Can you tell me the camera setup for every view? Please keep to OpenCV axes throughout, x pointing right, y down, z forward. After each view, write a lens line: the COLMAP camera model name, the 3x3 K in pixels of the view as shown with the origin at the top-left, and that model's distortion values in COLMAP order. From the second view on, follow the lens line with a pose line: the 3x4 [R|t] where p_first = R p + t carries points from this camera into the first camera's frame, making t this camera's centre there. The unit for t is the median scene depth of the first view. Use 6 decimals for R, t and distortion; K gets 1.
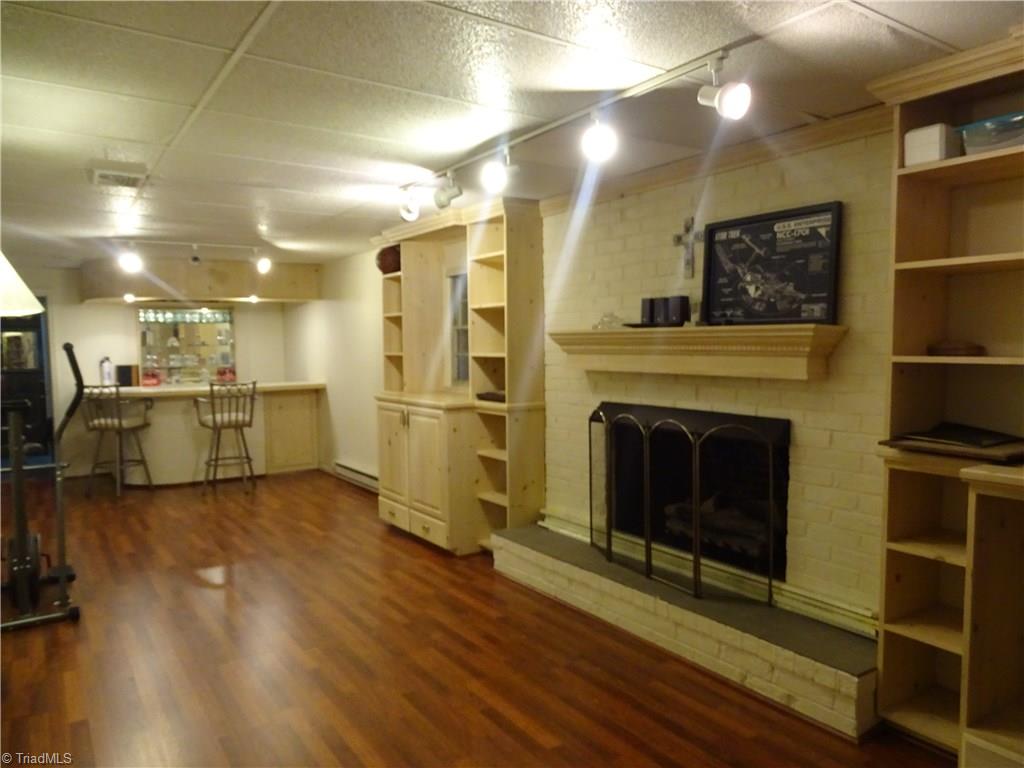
lens RADIAL K [[726.0, 0, 512.0], [0, 726.0, 384.0], [0, 0, 1]] dist [0.002775, 0.001783]
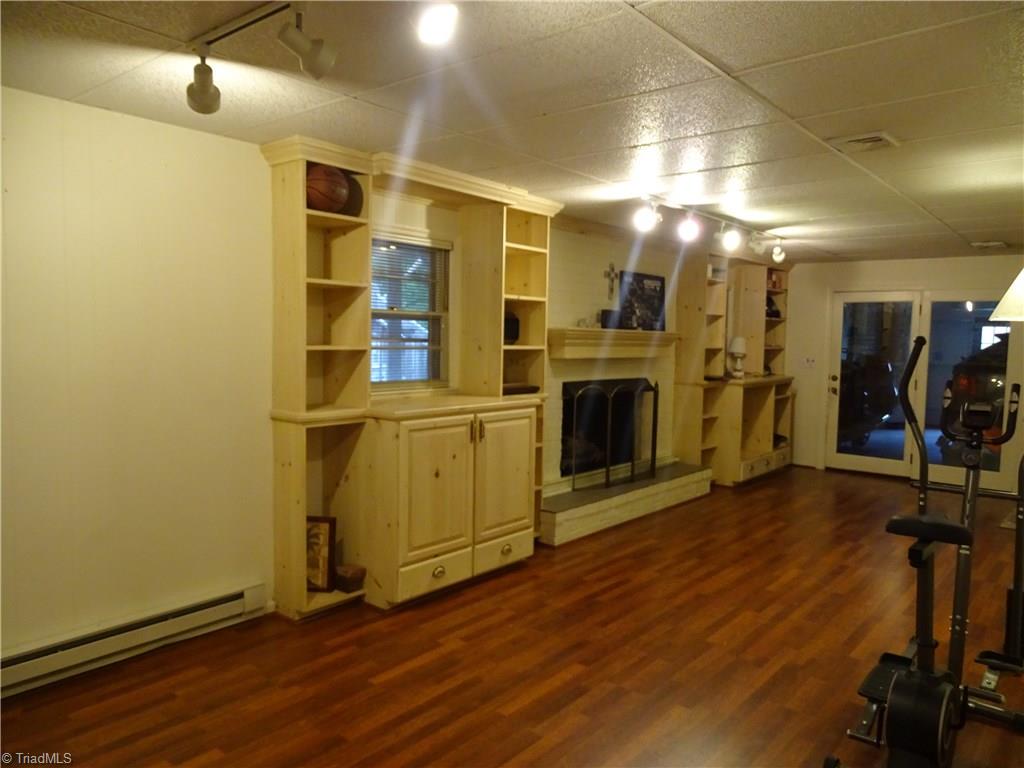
lens RADIAL K [[726.0, 0, 512.0], [0, 726.0, 384.0], [0, 0, 1]] dist [0.002775, 0.001783]
pose [[-0.274176, -0.055623, 0.960070, -1.241052], [0.039828, 0.996813, 0.069126, -0.075087], [-0.960855, 0.057191, -0.271086, 1.618138]]
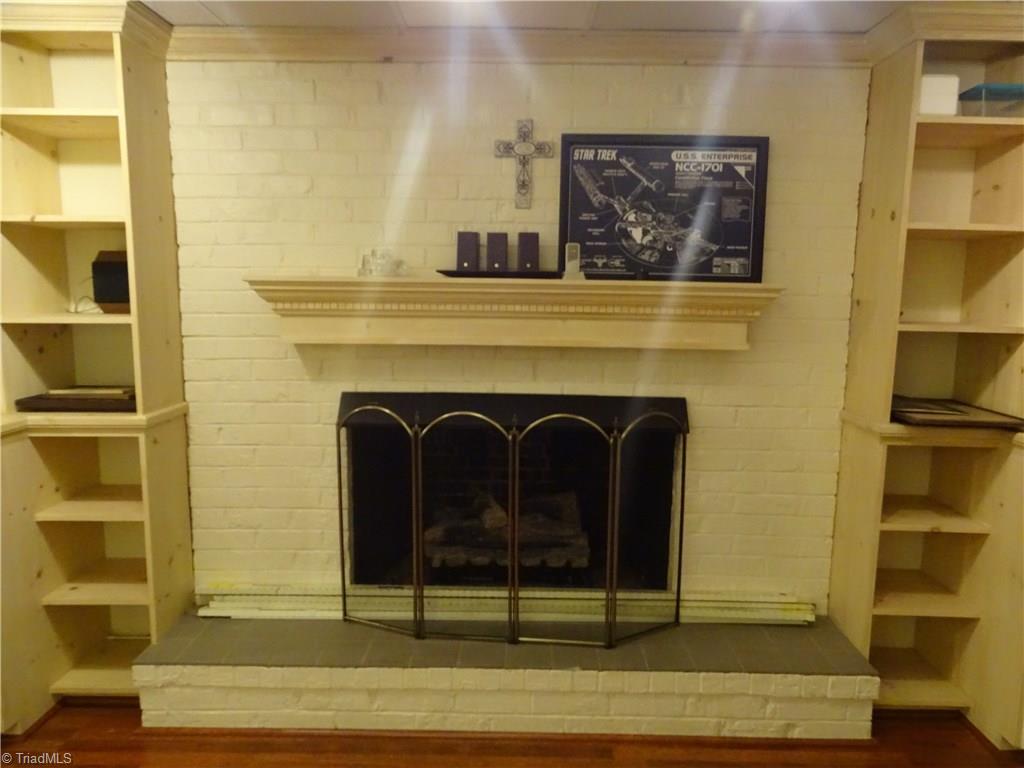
lens RADIAL K [[748.8, 0, 512.0], [0, 748.8, 384.0], [0, 0, 1]] dist [-0.000191, 0.007182]
pose [[0.564538, -0.092818, 0.820171, -0.356912], [0.029613, 0.995295, 0.092253, -0.042739], [-0.824875, -0.027792, 0.564631, 0.579851]]
